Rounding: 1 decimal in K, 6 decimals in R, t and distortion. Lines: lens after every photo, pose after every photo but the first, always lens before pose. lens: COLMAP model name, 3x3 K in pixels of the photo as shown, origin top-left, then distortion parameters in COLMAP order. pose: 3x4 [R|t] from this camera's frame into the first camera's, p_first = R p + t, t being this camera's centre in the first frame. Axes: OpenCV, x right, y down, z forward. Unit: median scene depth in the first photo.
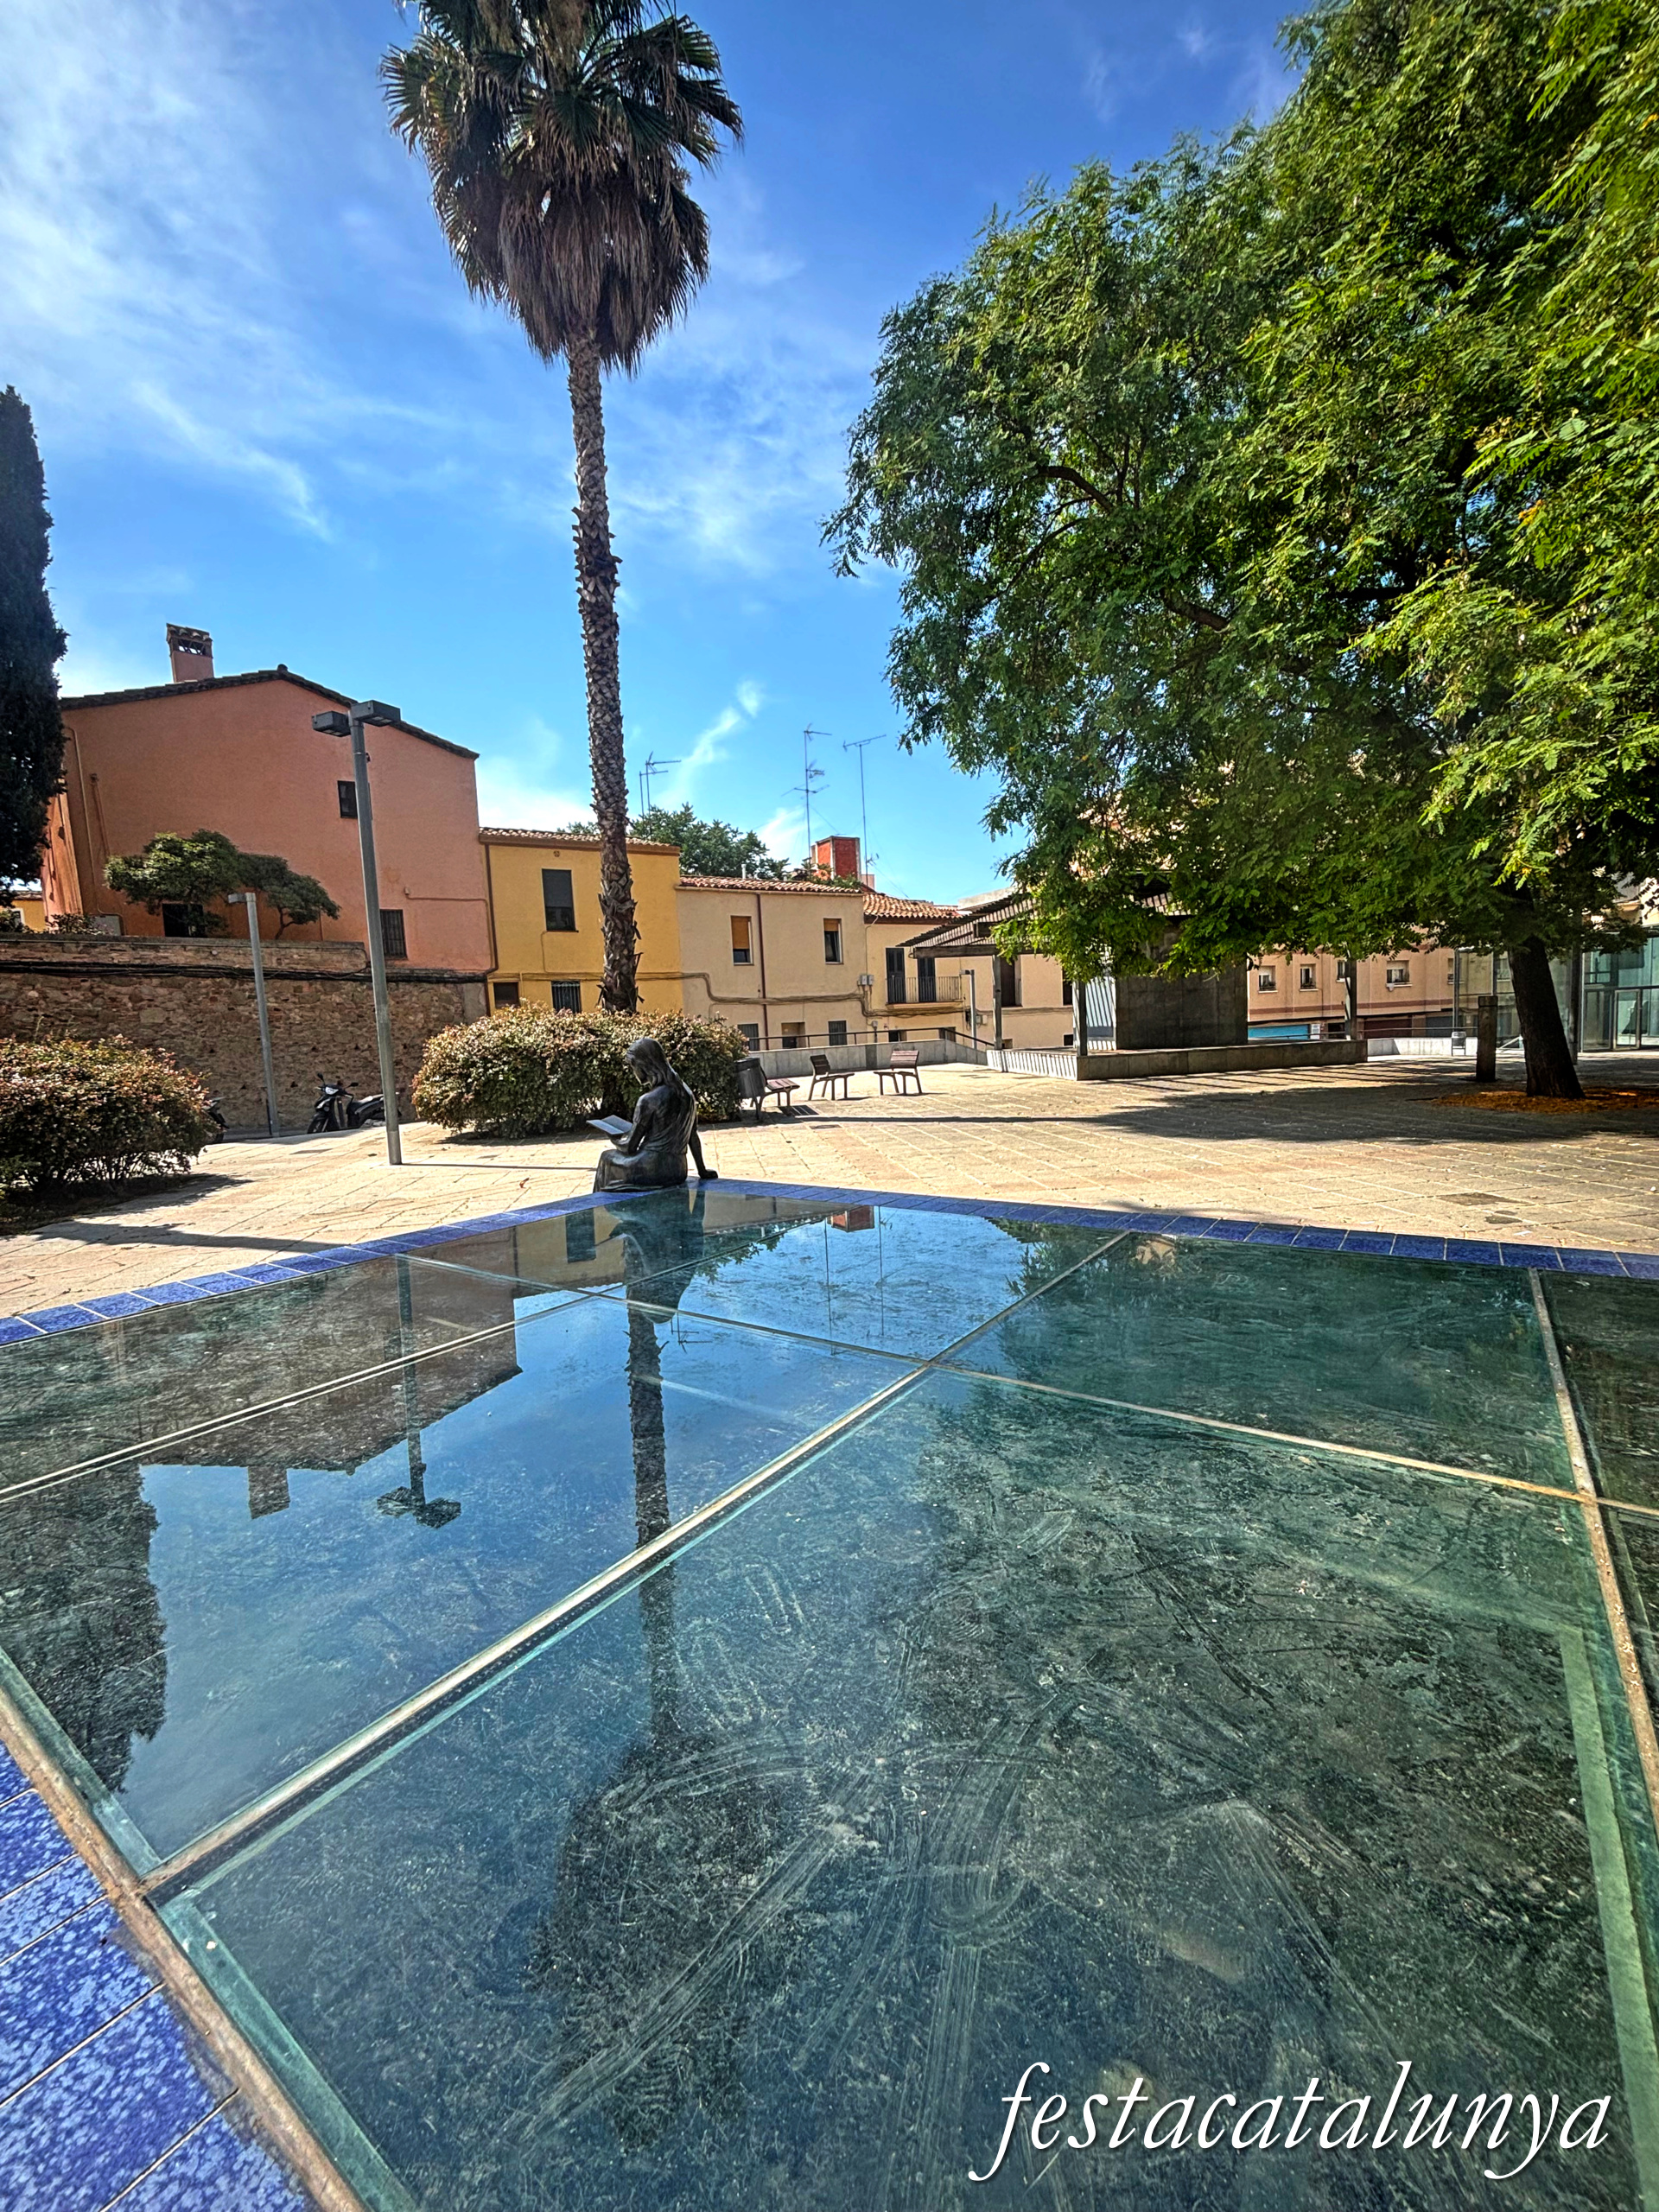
lens RADIAL K [[899.5, 0, 830.4], [0, 899.5, 1113.9], [0, 0, 1]] dist [-0.001379, -0.000021]
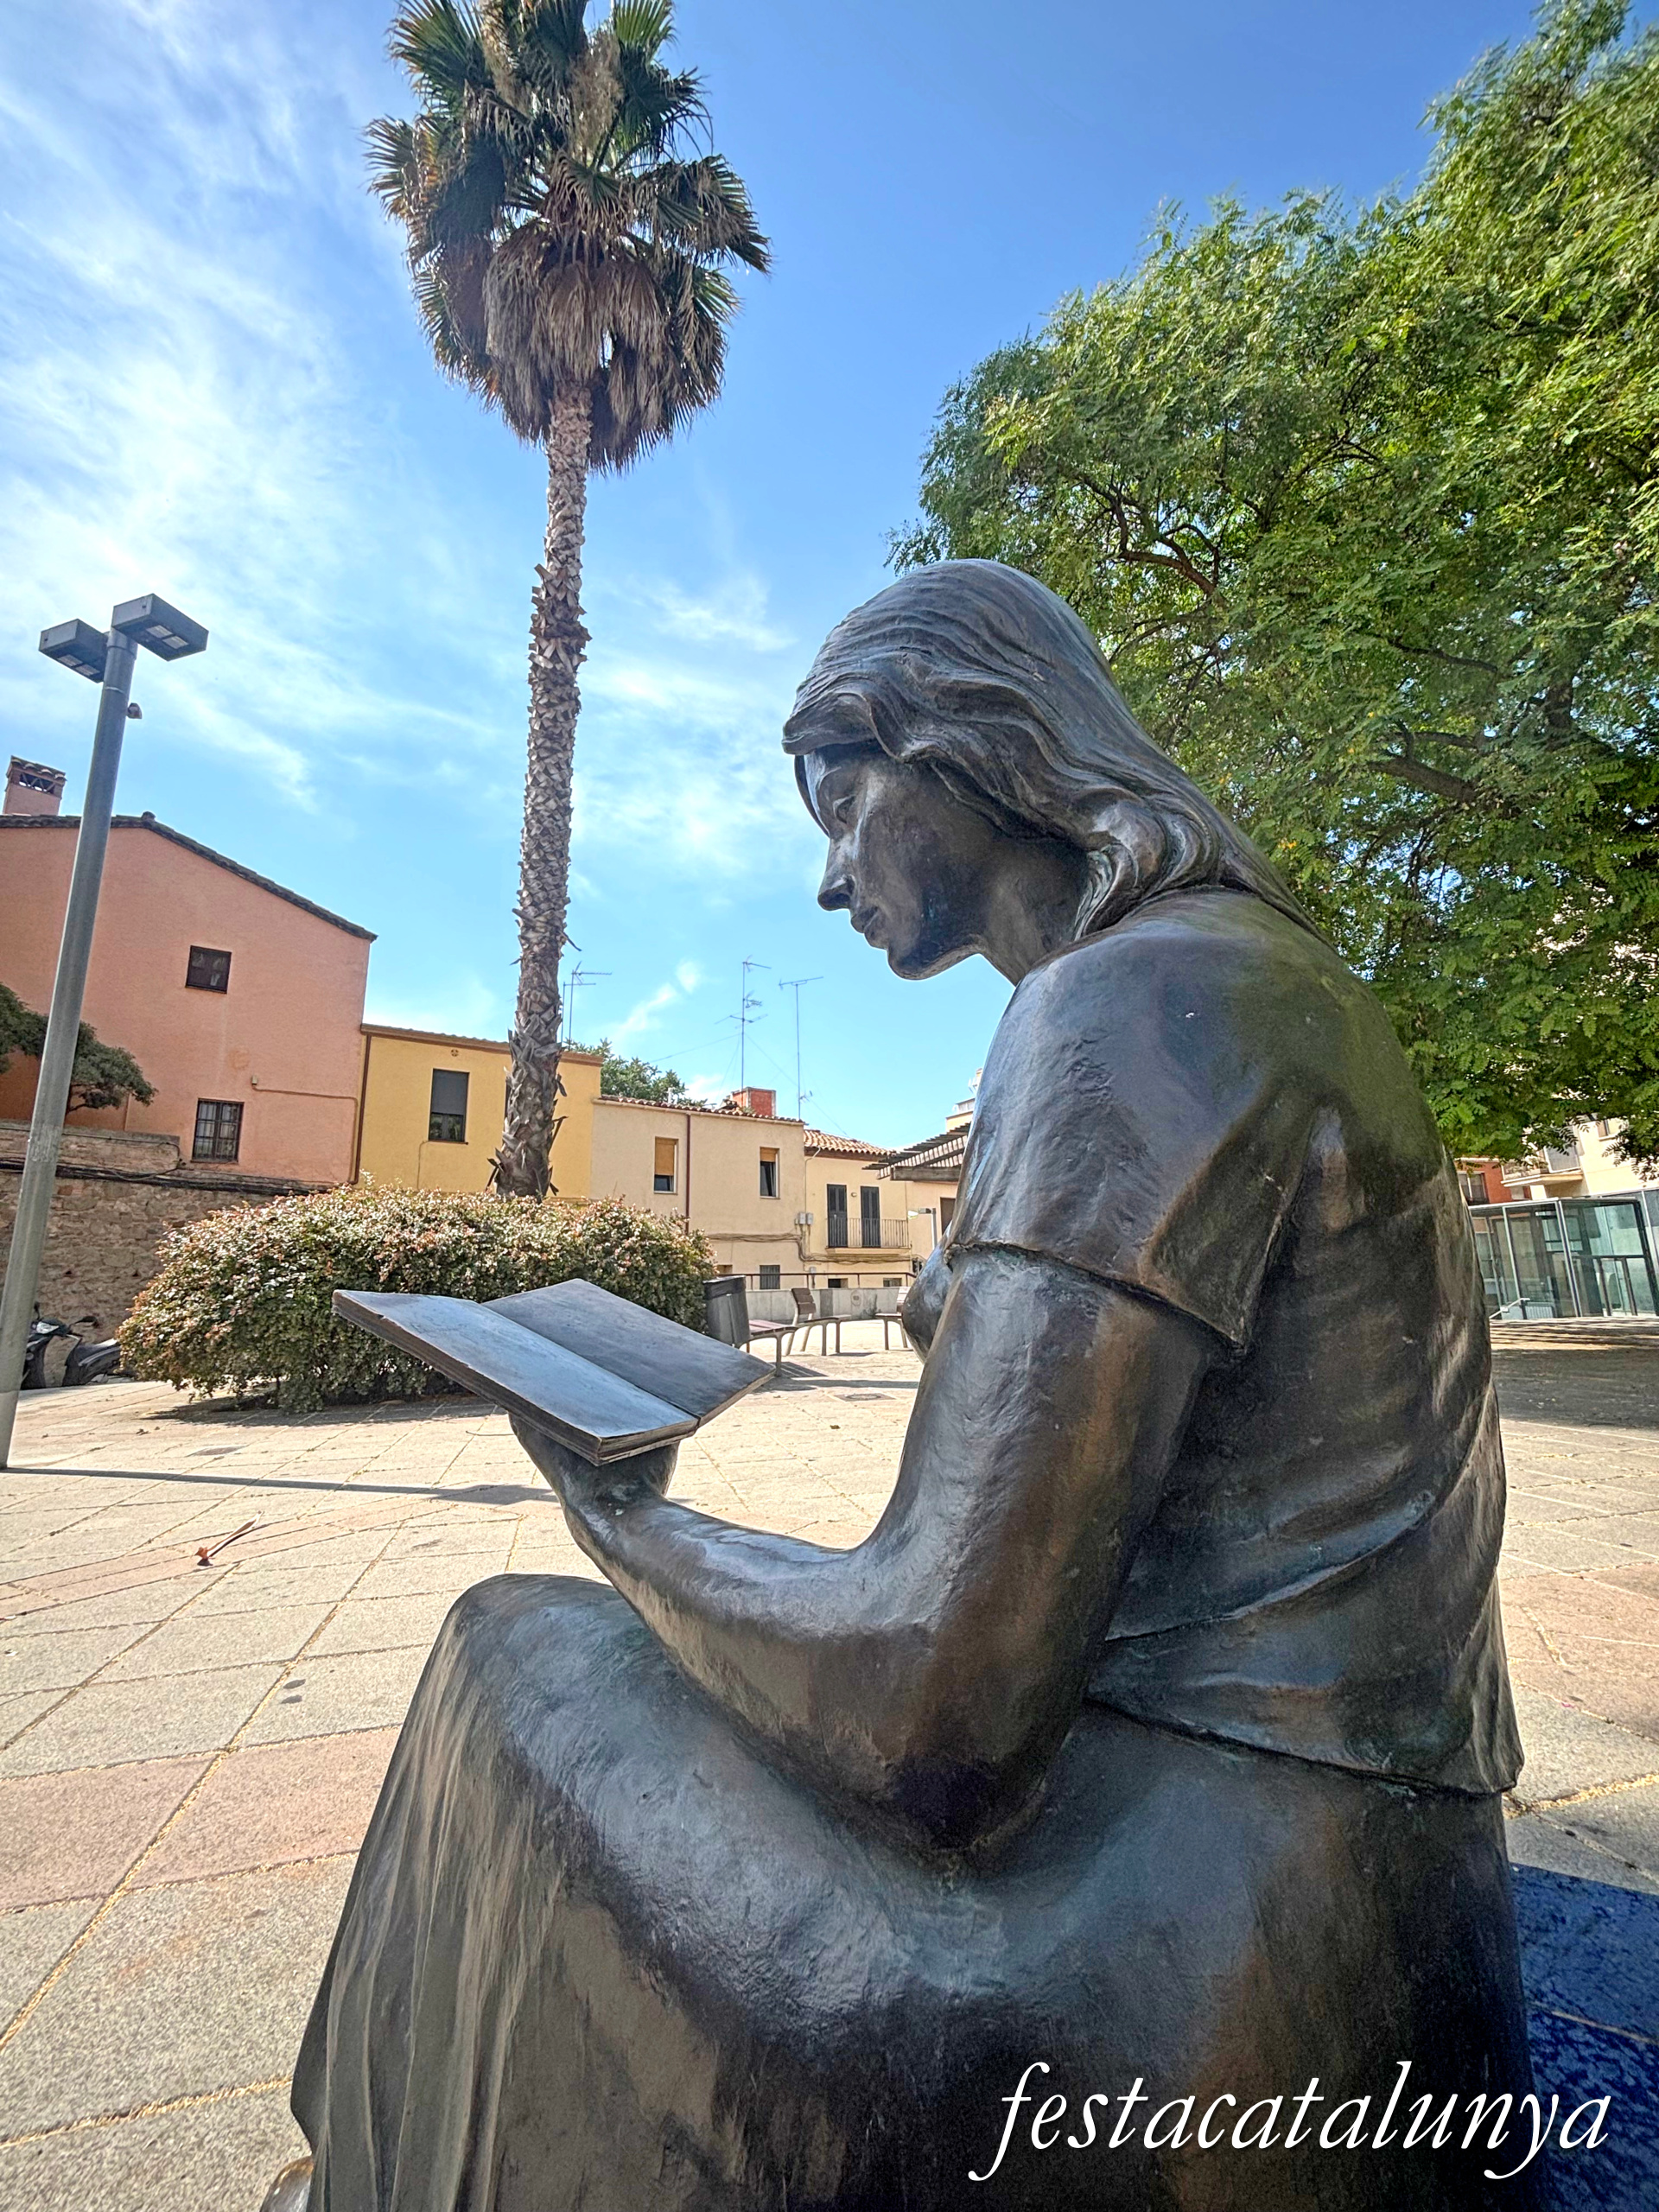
lens RADIAL K [[880.3, 0, 829.5], [0, 880.3, 1106.0], [0, 0, 1]] dist [0.004594, 0.000135]
pose [[0.992082, 0.052392, 0.114144, -0.089794], [-0.015830, 0.953749, -0.300187, 0.006237], [-0.124592, 0.296003, 0.947026, 0.354150]]
